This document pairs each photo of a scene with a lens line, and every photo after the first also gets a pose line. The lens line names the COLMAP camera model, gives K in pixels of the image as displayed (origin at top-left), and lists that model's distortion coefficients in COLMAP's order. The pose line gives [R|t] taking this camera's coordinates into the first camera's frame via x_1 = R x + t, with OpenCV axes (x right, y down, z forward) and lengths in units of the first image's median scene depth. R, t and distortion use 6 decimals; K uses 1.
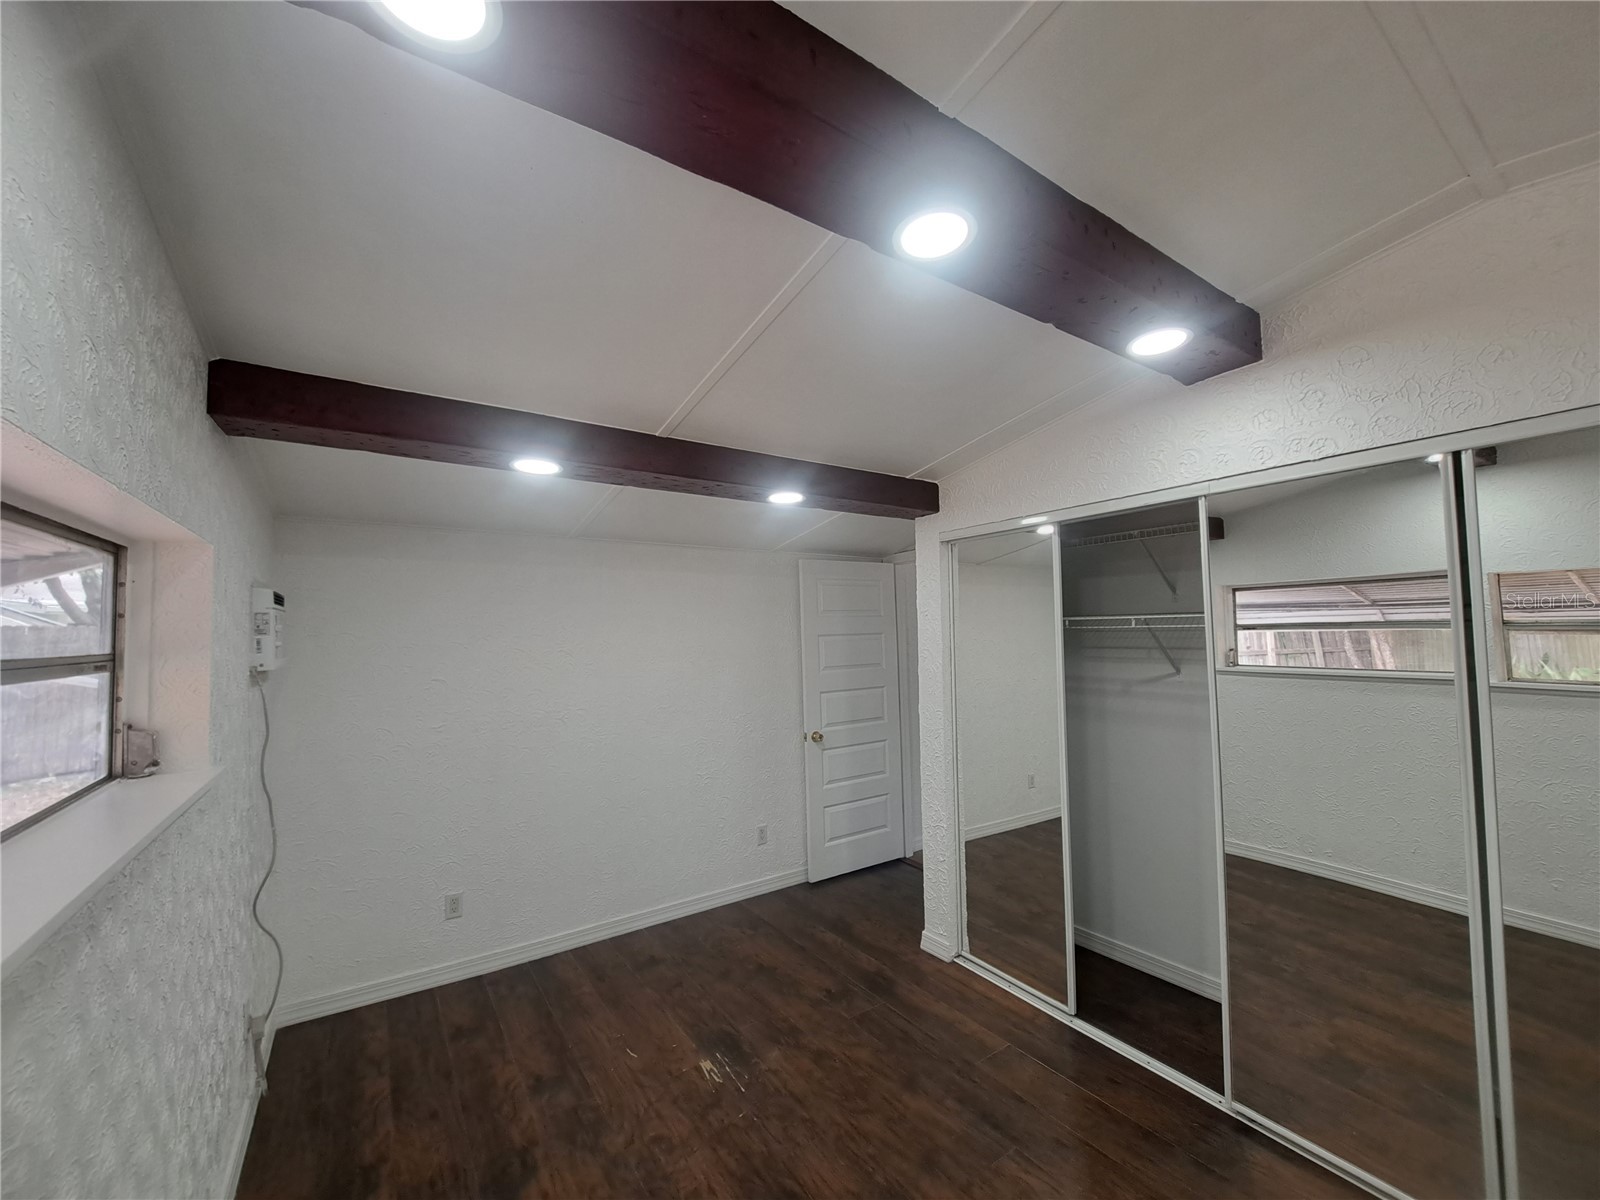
lens RADIAL K [[627.6, 0, 798.1], [0, 627.6, 604.9], [0, 0, 1]] dist [-0.026311, 0.000118]
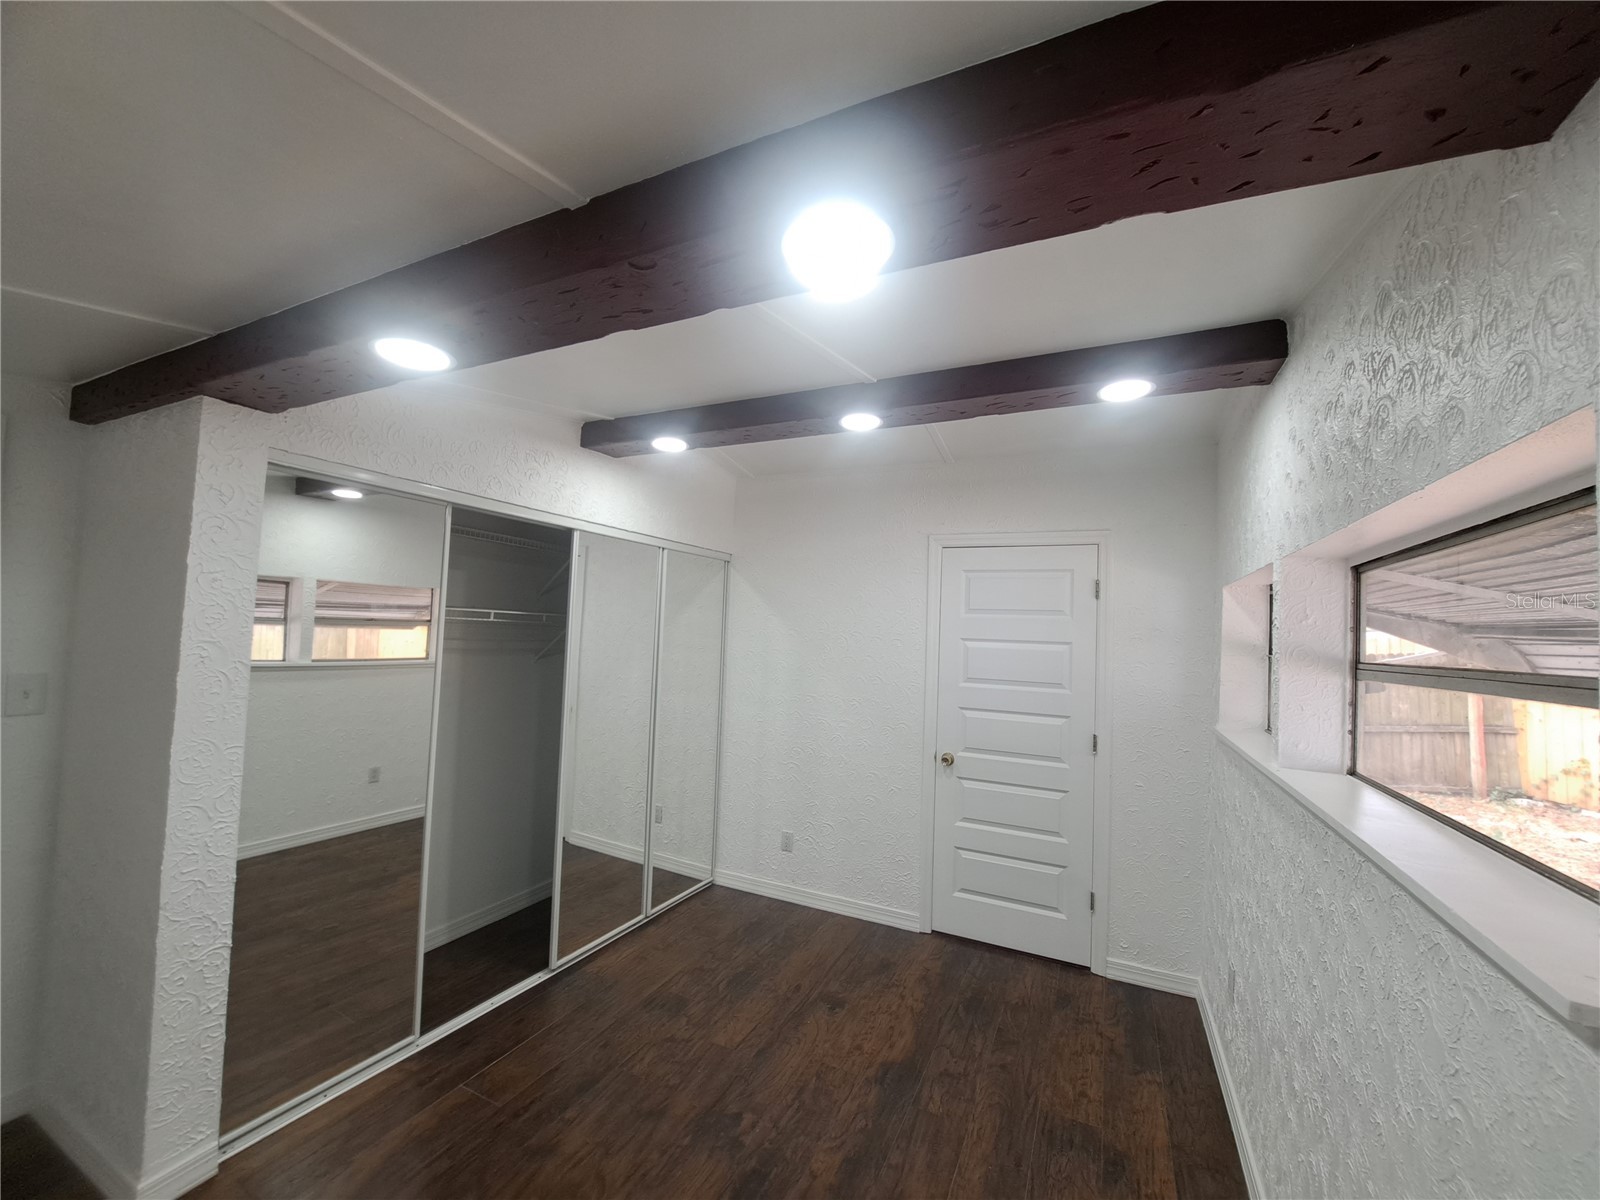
lens RADIAL K [[627.6, 0, 798.1], [0, 627.6, 604.9], [0, 0, 1]] dist [-0.026311, 0.000118]
pose [[-0.503626, 0.037748, 0.863096, -0.699145], [-0.066855, 0.994346, -0.082499, 0.064699], [-0.861331, -0.099251, -0.498255, 1.104558]]
